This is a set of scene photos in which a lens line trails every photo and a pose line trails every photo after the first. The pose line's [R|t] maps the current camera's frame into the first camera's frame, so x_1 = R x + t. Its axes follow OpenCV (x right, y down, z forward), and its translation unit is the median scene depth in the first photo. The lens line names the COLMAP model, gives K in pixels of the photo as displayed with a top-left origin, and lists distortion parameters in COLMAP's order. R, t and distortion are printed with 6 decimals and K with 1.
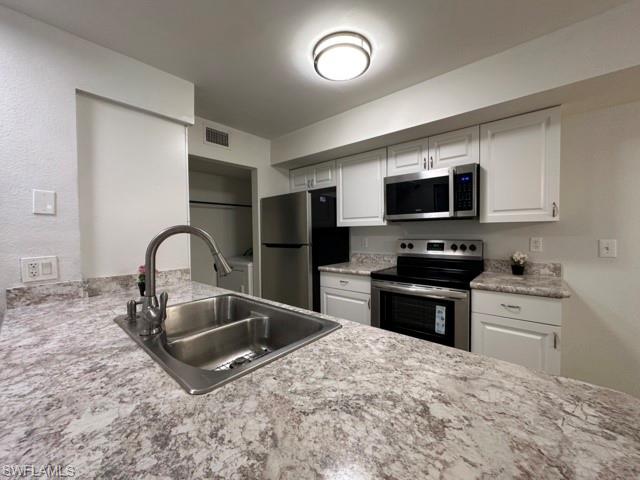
lens RADIAL K [[260.3, 0, 314.3], [0, 260.3, 240.8], [0, 0, 1]] dist [0.001097, 0.000060]
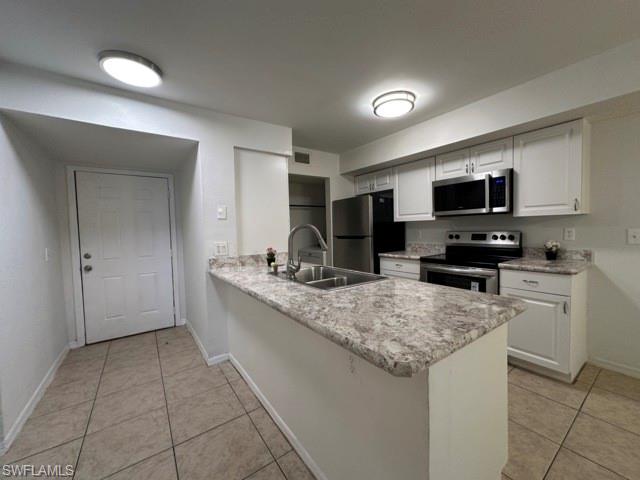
lens RADIAL K [[252.5, 0, 321.0], [0, 252.5, 238.8], [0, 0, 1]] dist [0.000371, -0.000025]
pose [[0.976737, -0.005145, -0.214380, 0.007807], [0.008165, 0.999879, 0.013204, 0.011202], [0.214286, -0.014648, 0.976661, -0.337581]]
